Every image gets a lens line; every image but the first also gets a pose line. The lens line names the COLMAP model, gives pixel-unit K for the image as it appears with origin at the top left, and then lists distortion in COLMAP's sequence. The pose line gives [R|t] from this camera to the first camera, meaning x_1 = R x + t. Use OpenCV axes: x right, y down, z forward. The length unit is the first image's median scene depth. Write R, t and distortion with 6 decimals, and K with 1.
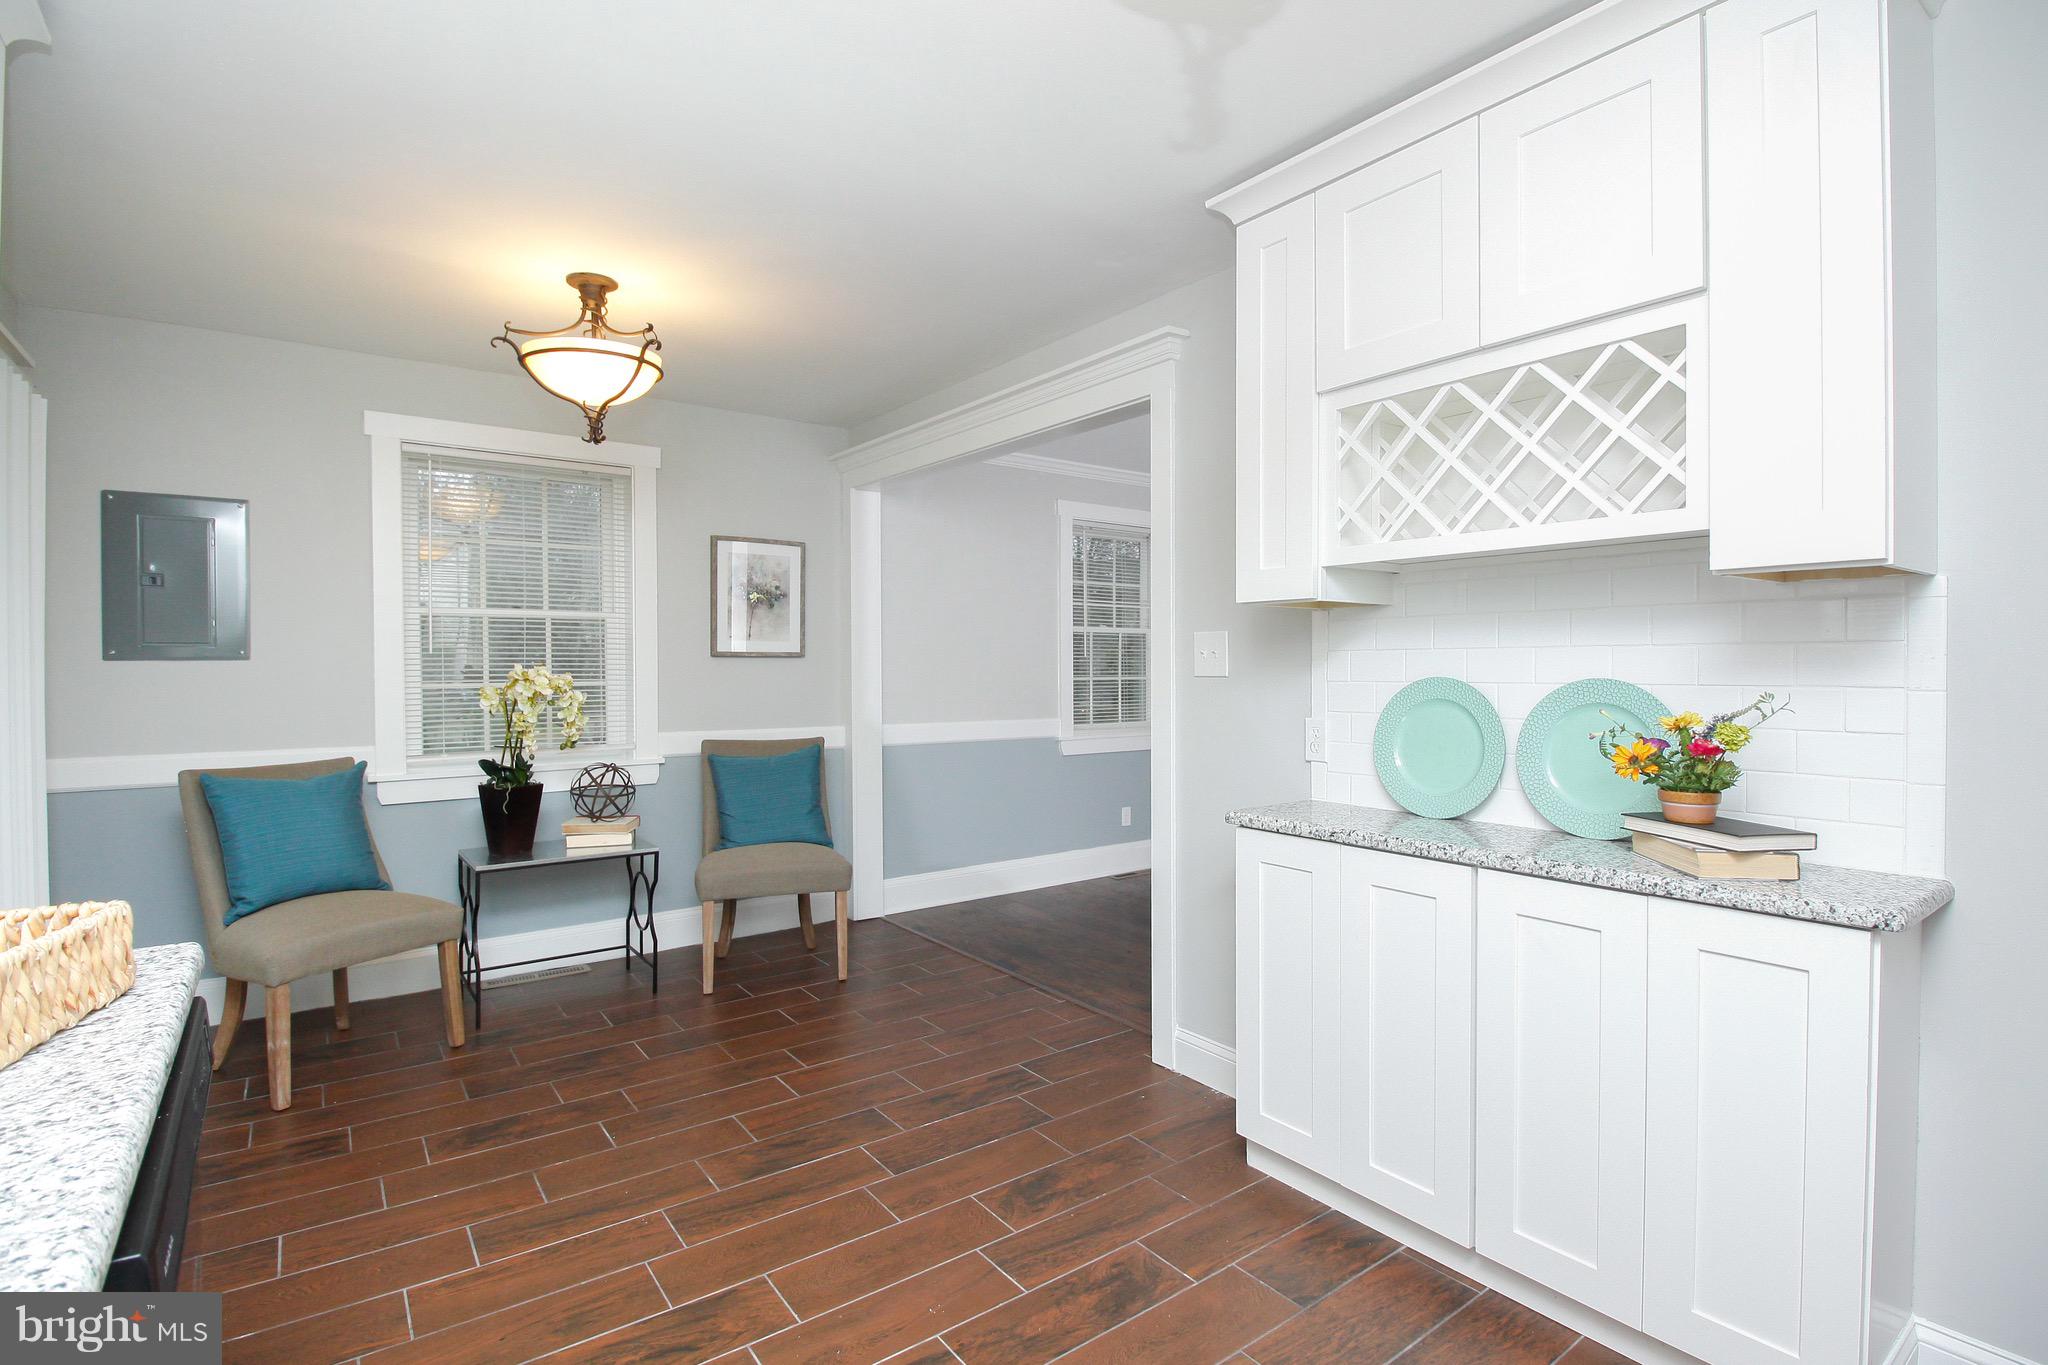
lens RADIAL K [[976.2, 0, 1024.0], [0, 976.2, 682.5], [0, 0, 1]] dist [-0.015983, -0.000795]
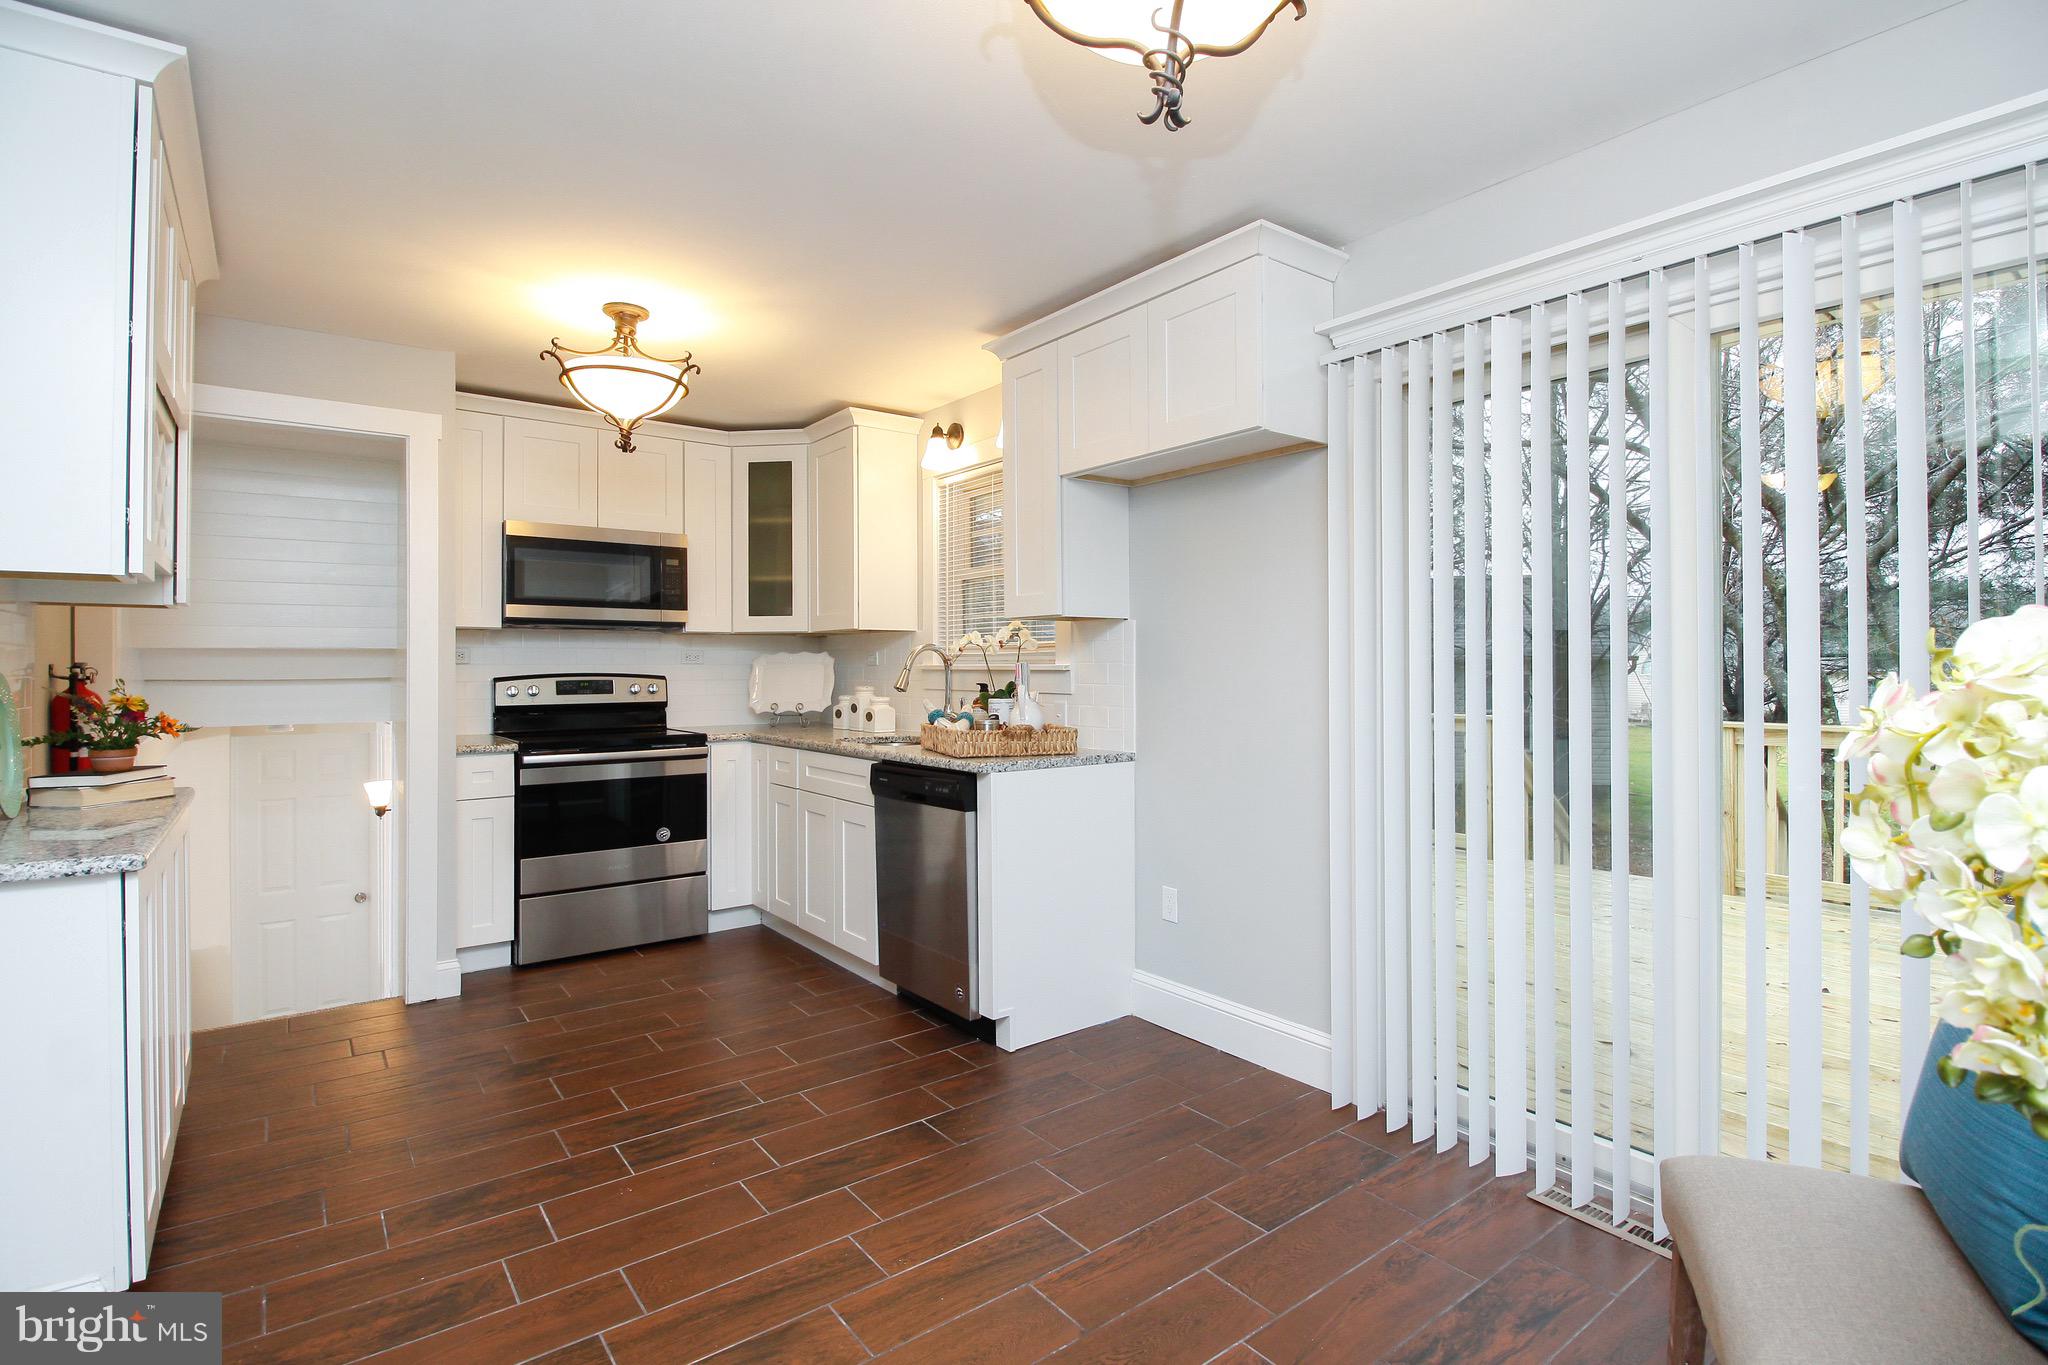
lens RADIAL K [[960.6, 0, 1035.1], [0, 960.6, 650.1], [0, 0, 1]] dist [-0.003296, -0.013425]
pose [[-0.999665, 0.002836, -0.025726, -0.334252], [0.002826, 0.999996, 0.000424, -0.015193], [0.025727, 0.000352, -0.999669, 1.289334]]
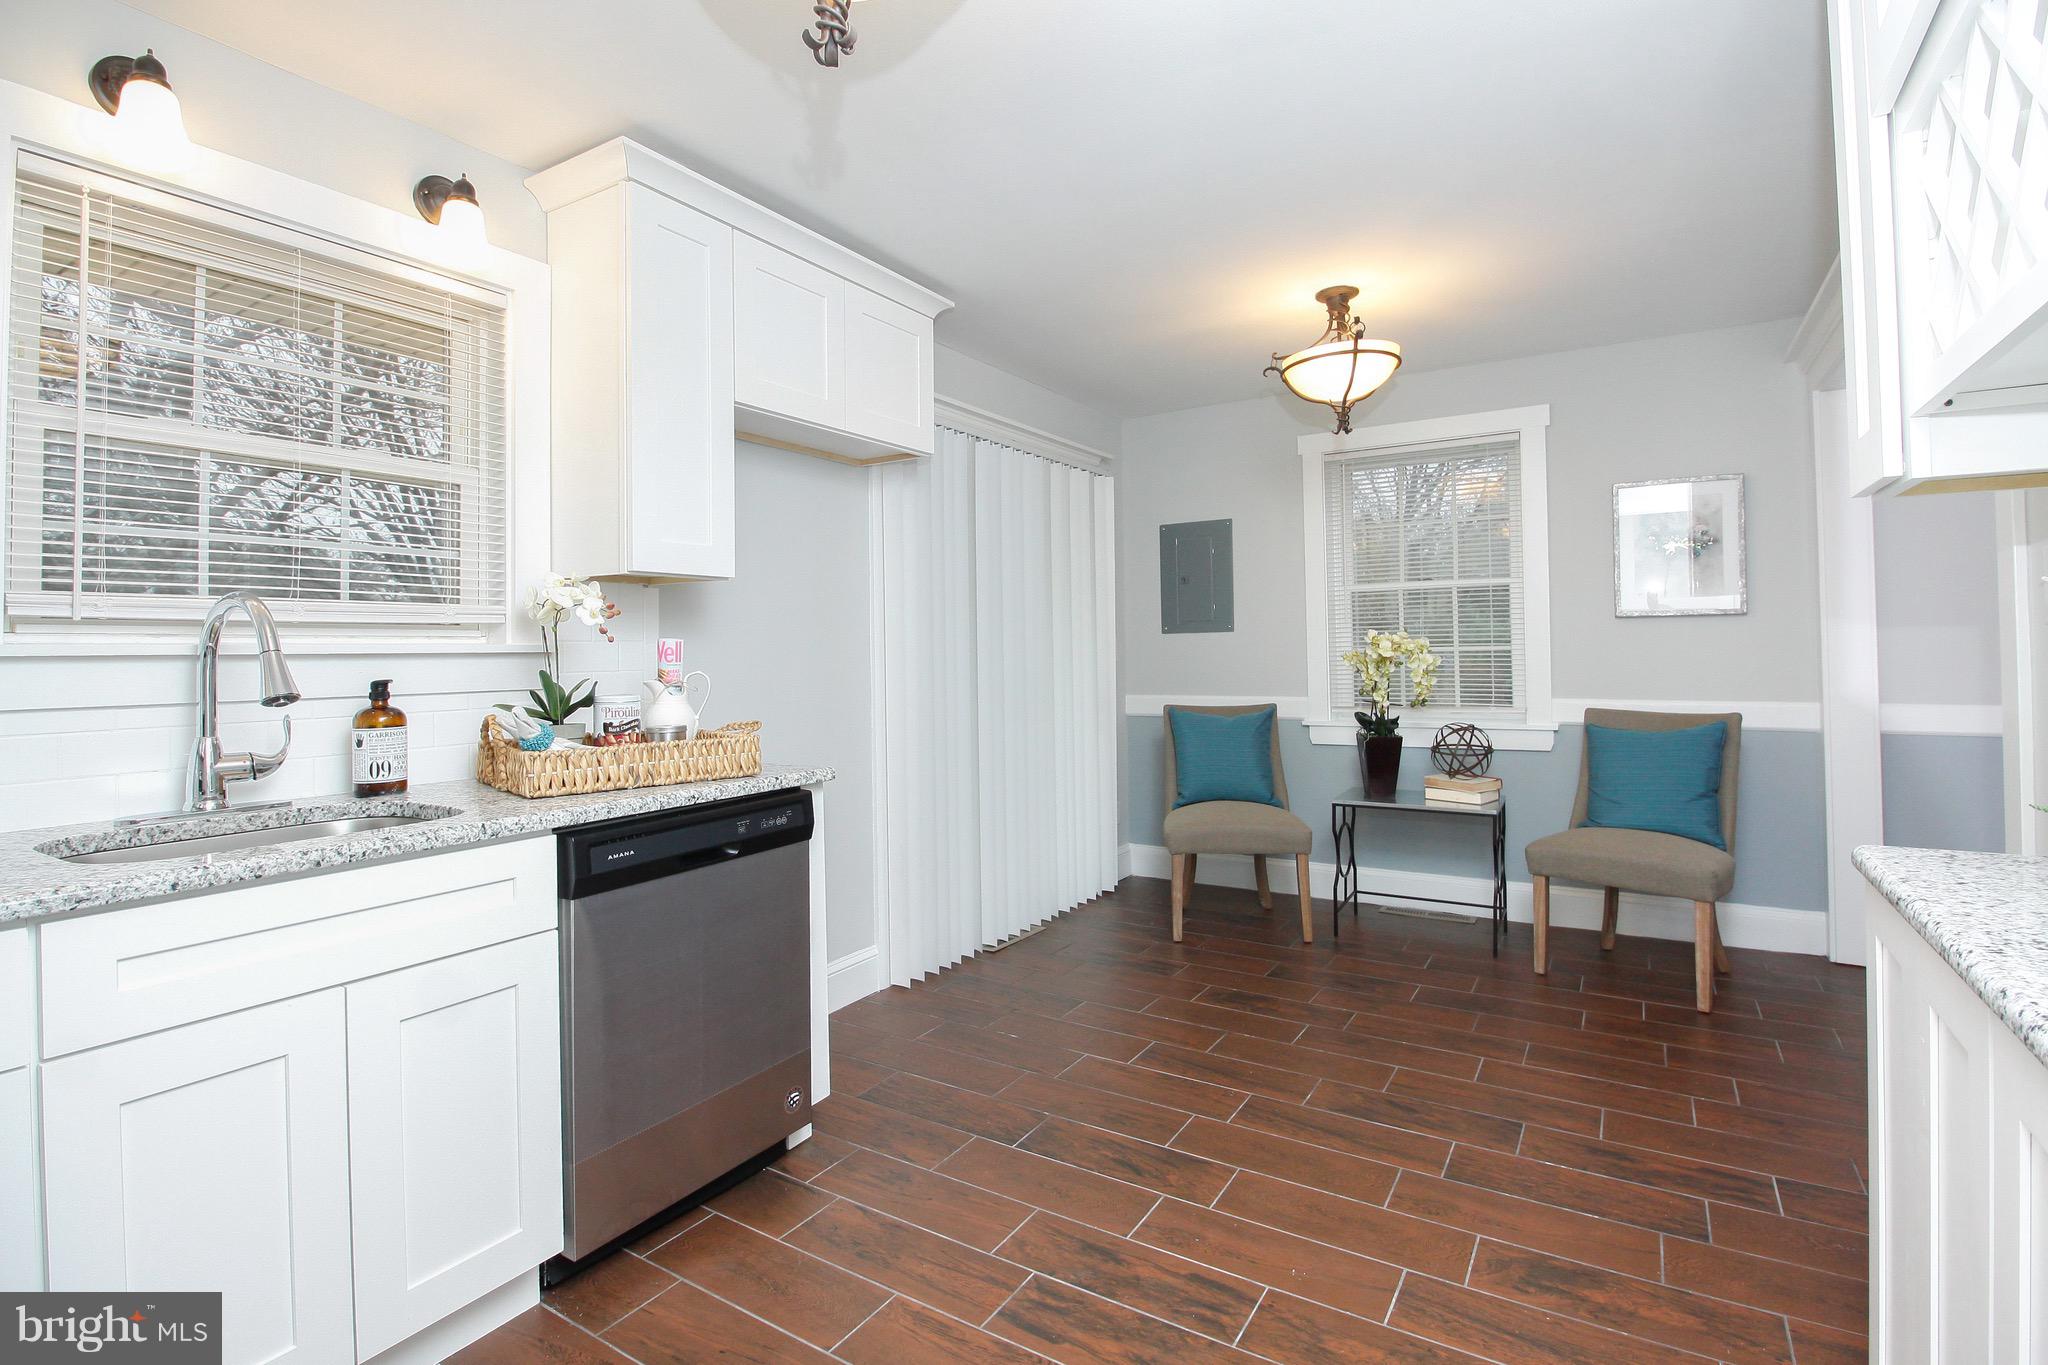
lens RADIAL K [[960.6, 0, 1035.1], [0, 960.6, 650.1], [0, 0, 1]] dist [-0.003296, -0.013425]
pose [[0.363561, -0.003744, -0.931563, 0.421221], [-0.000570, 0.999991, -0.004242, 0.009959], [0.931570, 0.002073, 0.363556, 0.231947]]
